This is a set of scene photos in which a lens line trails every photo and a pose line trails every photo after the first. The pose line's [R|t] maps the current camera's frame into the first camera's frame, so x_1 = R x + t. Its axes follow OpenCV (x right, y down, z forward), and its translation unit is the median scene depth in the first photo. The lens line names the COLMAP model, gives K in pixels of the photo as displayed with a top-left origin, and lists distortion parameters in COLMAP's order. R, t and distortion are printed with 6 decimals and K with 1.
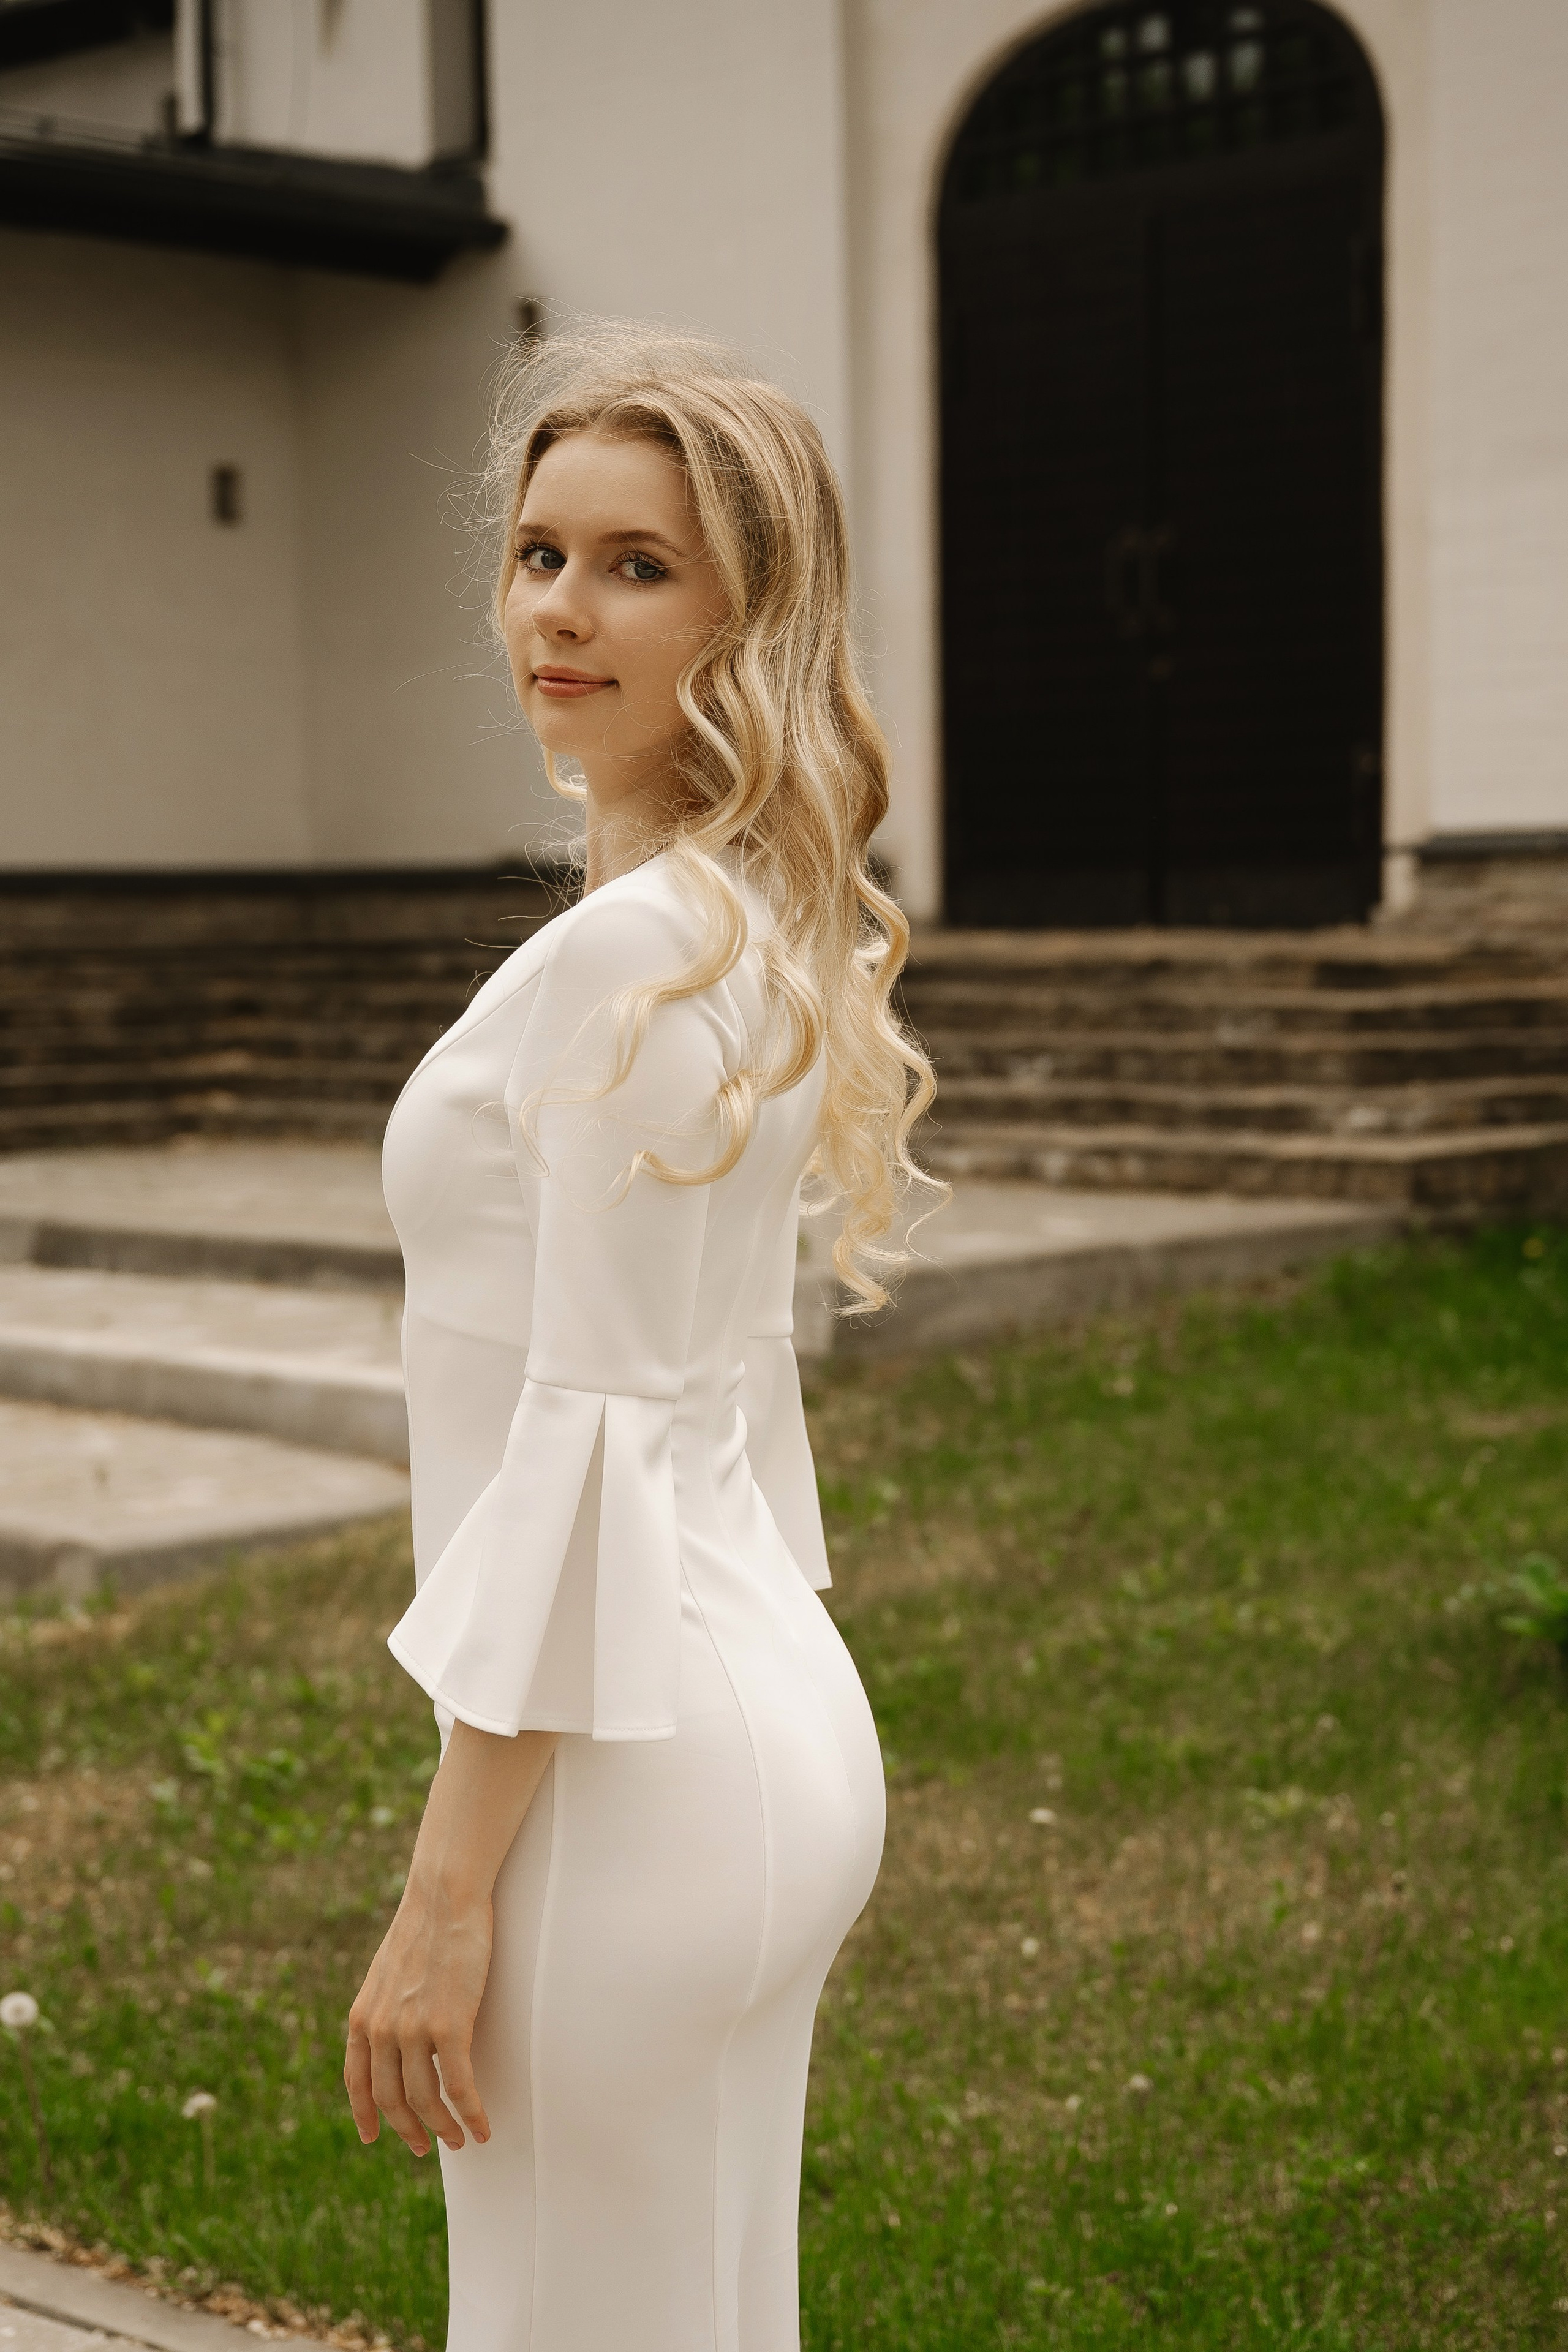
lens RADIAL K [[3958.9, 0, 784.0], [0, 3958.9, 1176.0], [0, 0, 1]] dist [0.011517, 0.029156]
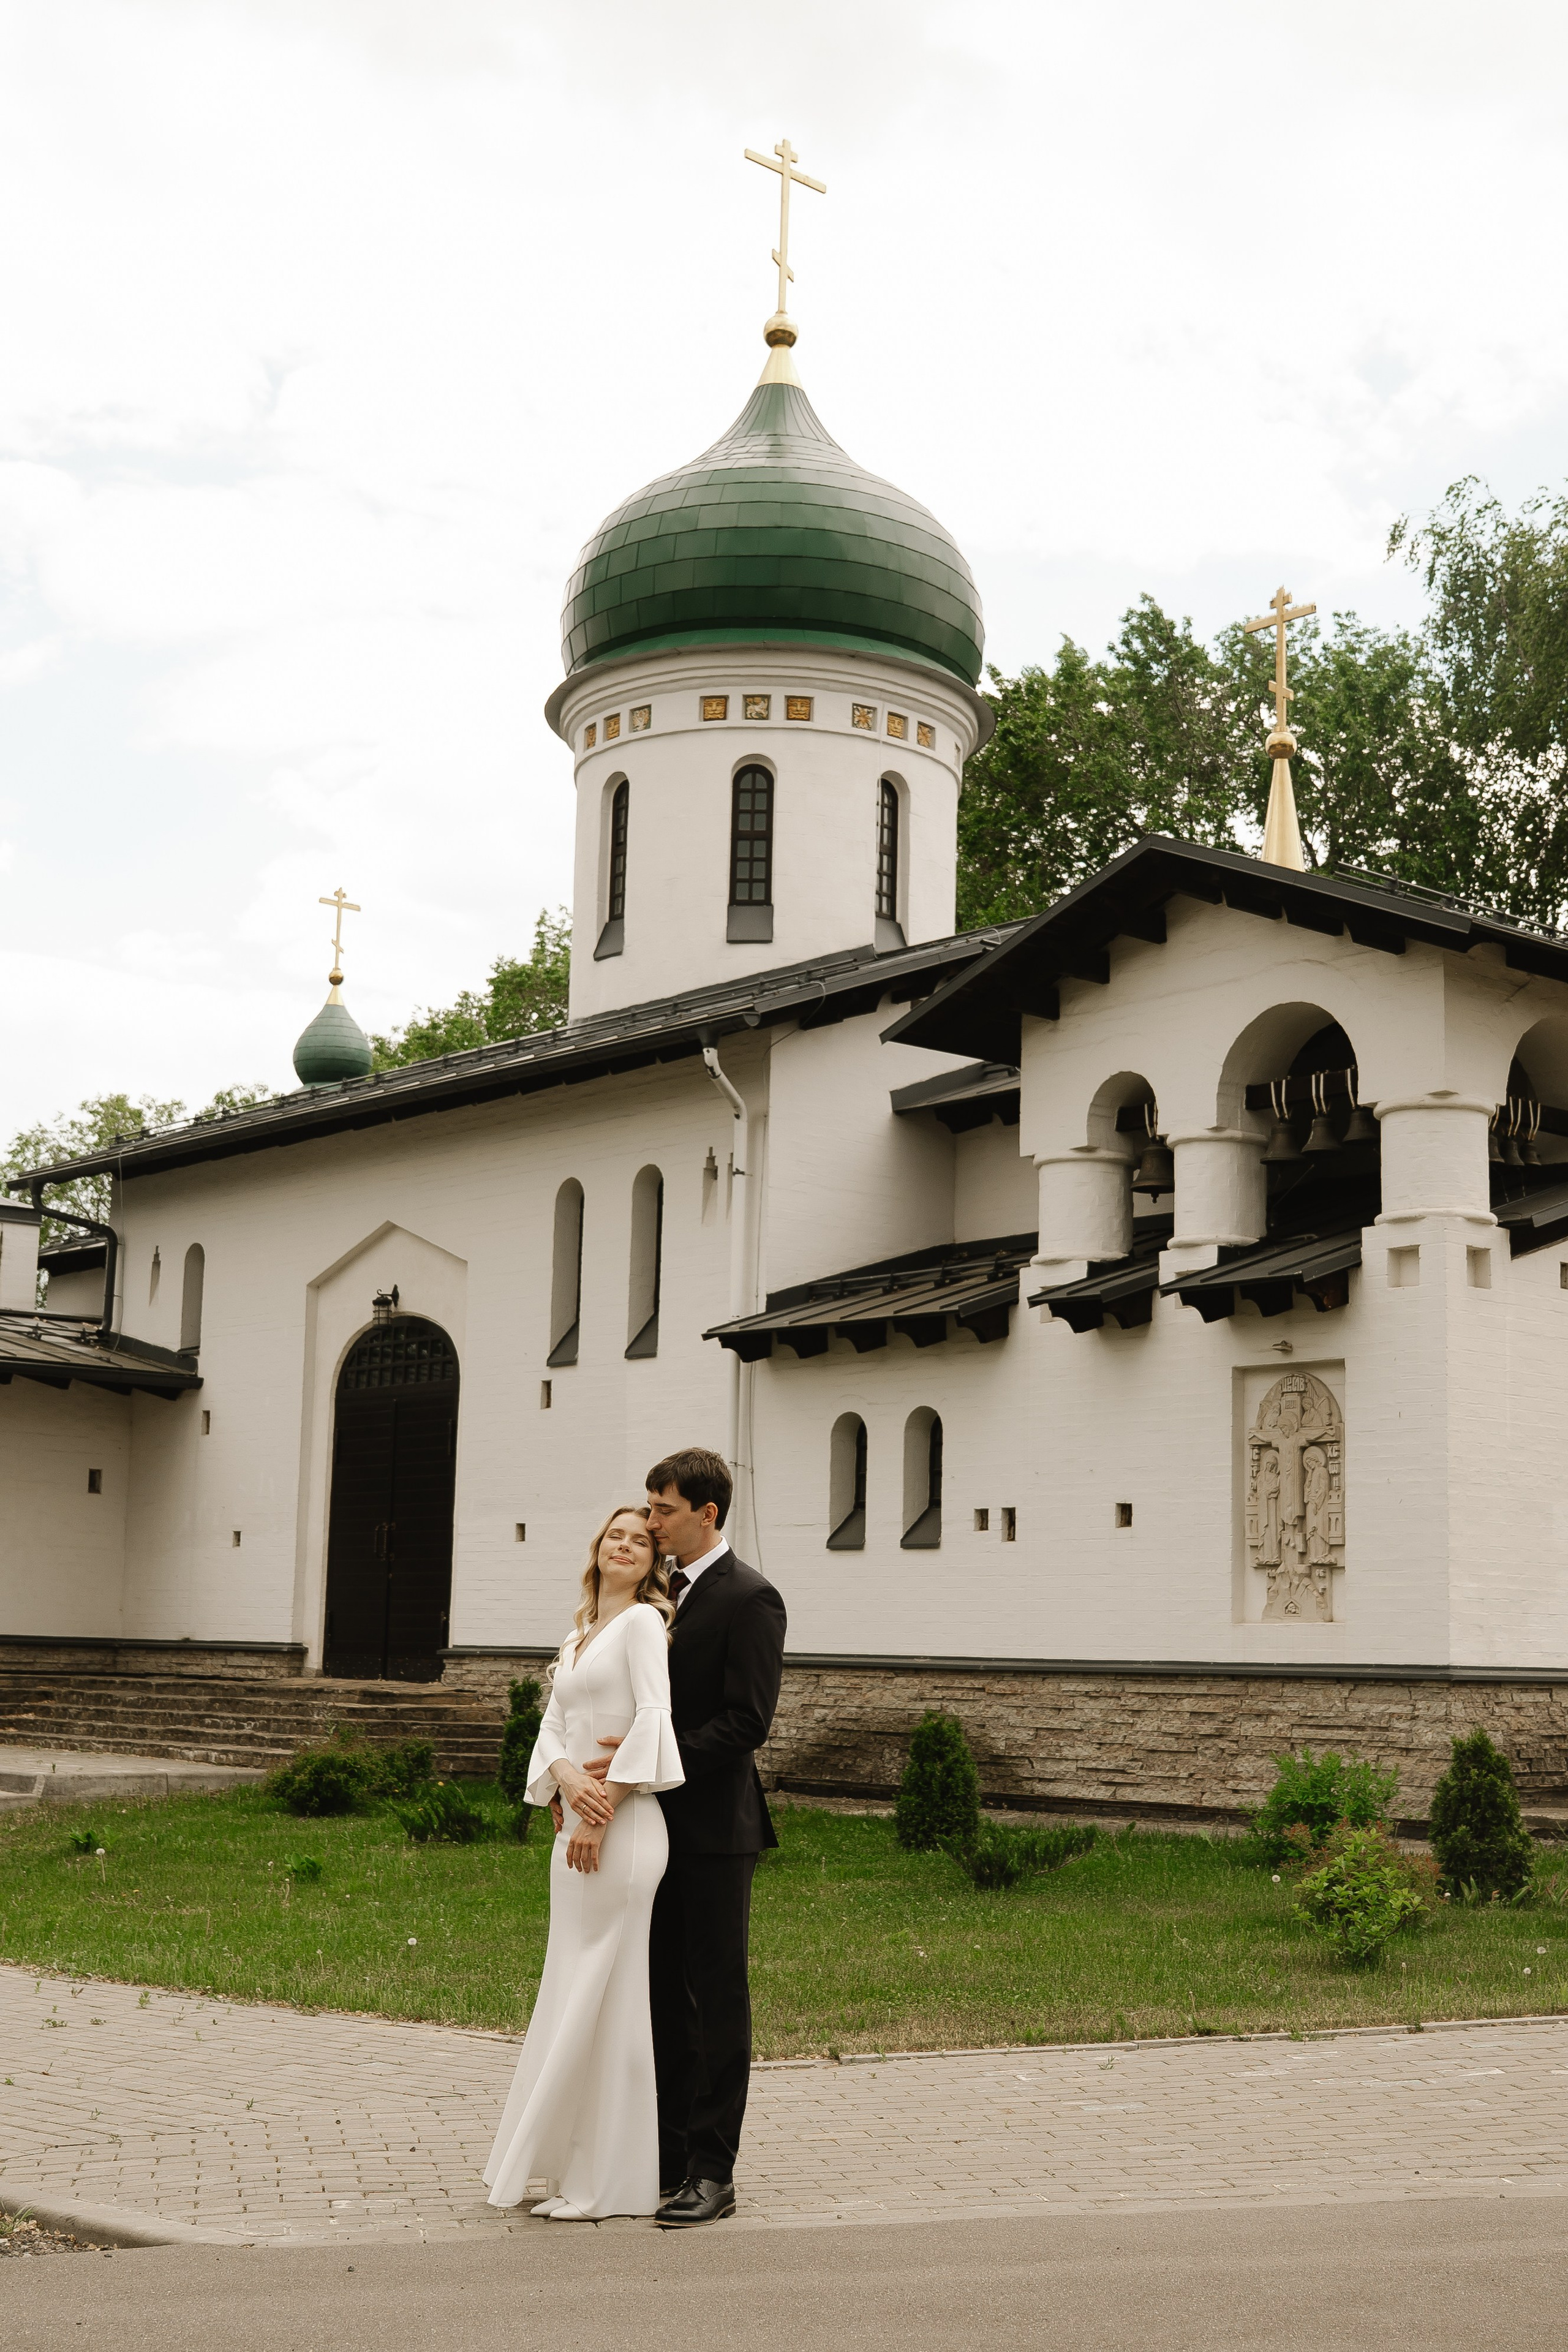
lens RADIAL K [[3045.6, 0, 801.1], [0, 3045.6, 1194.3], [0, 0, 1]] dist [-0.012079, 0.015509]
pose [[0.995130, 0.030465, -0.093742, 0.477444], [-0.050476, 0.974377, -0.219182, 0.043319], [0.084663, 0.222847, 0.971170, -0.835832]]
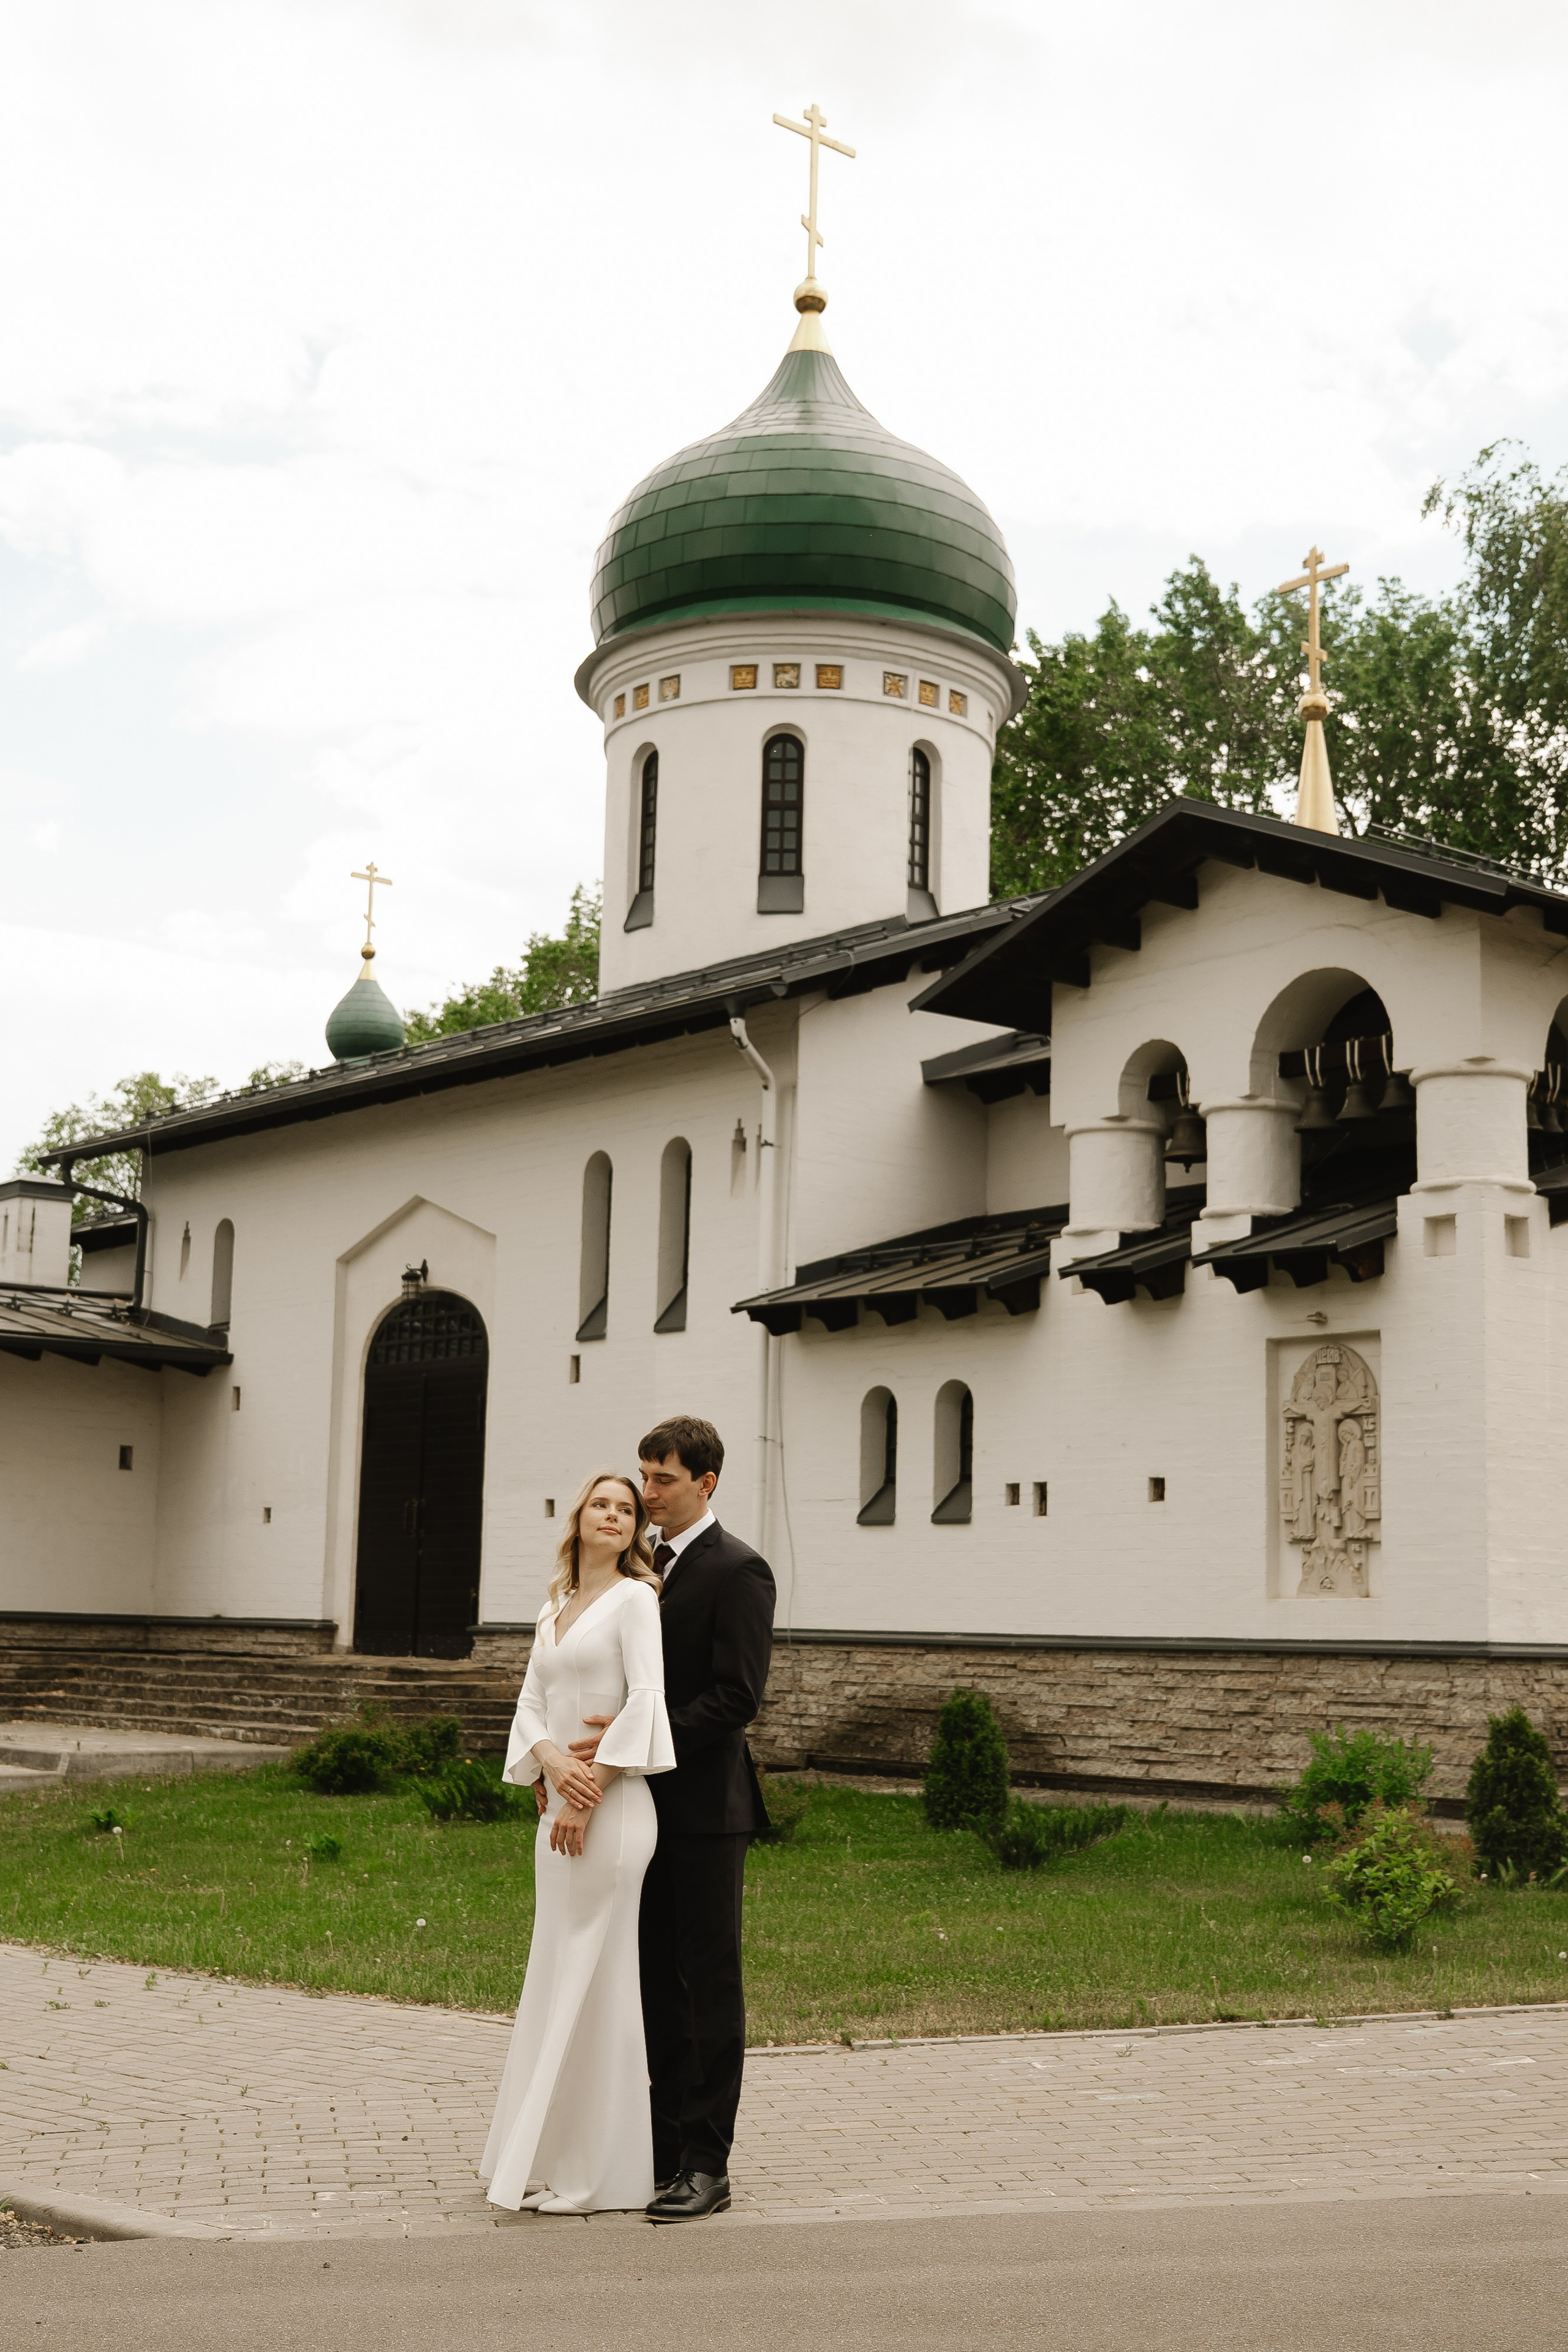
lens RADIAL K [[3041.9, 0, 784.0], [0, 3041.9, 1176.0], [0, 0, 1]] dist [-0.009584, 0.007040]
pose [[0.993099, 0.027266, -0.114064, 0.483727], [-0.051698, 0.974780, -0.217096, 0.042223], [0.105269, 0.221495, 0.969463, -0.816700]]
